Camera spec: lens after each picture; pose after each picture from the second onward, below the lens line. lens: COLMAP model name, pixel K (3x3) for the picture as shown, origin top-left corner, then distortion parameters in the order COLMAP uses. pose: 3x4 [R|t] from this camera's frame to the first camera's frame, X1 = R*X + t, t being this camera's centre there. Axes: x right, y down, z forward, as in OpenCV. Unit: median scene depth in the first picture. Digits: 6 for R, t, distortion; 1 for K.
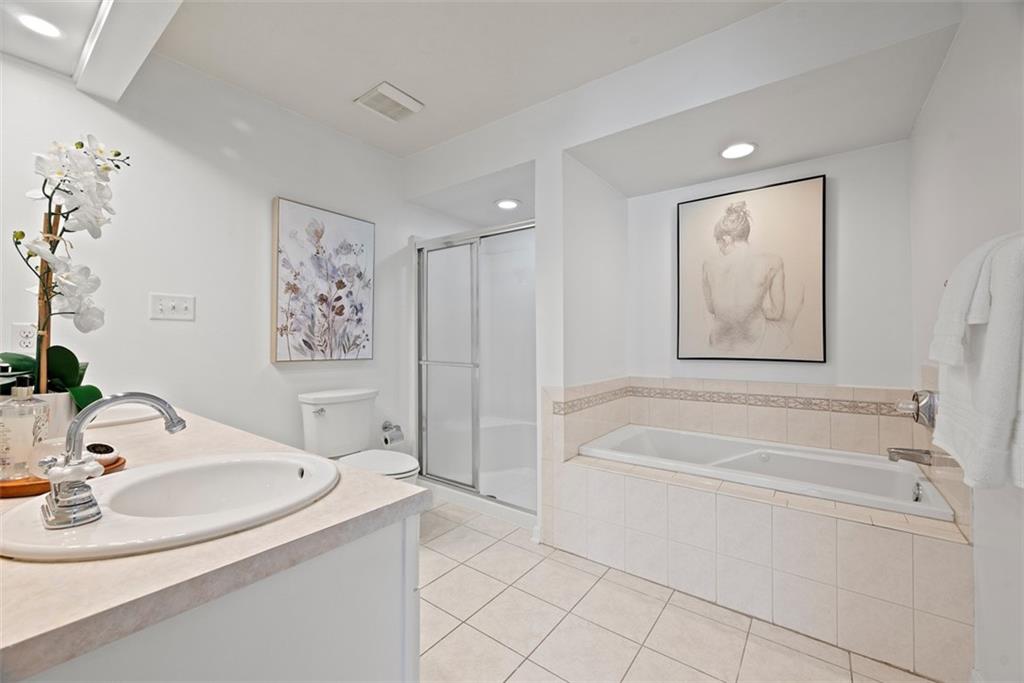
lens RADIAL K [[405.6, 0, 516.4], [0, 405.6, 337.6], [0, 0, 1]] dist [0.003605, 0.000225]
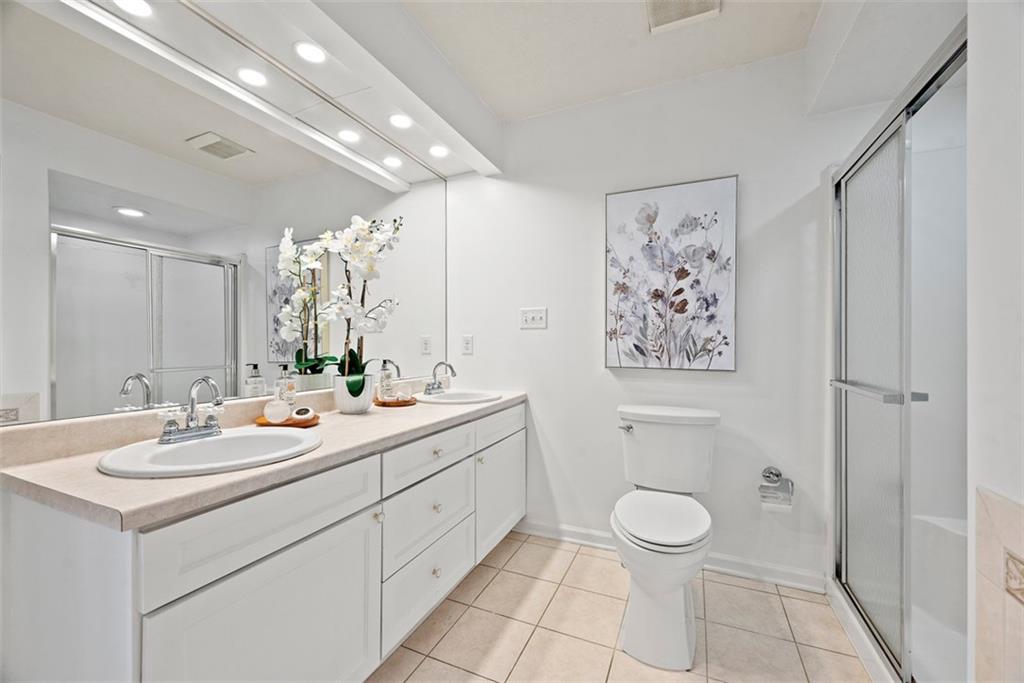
lens RADIAL K [[405.6, 0, 514.1], [0, 405.6, 347.2], [0, 0, 1]] dist [0.003605, 0.000225]
pose [[0.225023, 0.001678, -0.974352, 0.265444], [0.009163, 0.999951, 0.003838, 0.005873], [0.974310, -0.009791, 0.224996, 0.521689]]
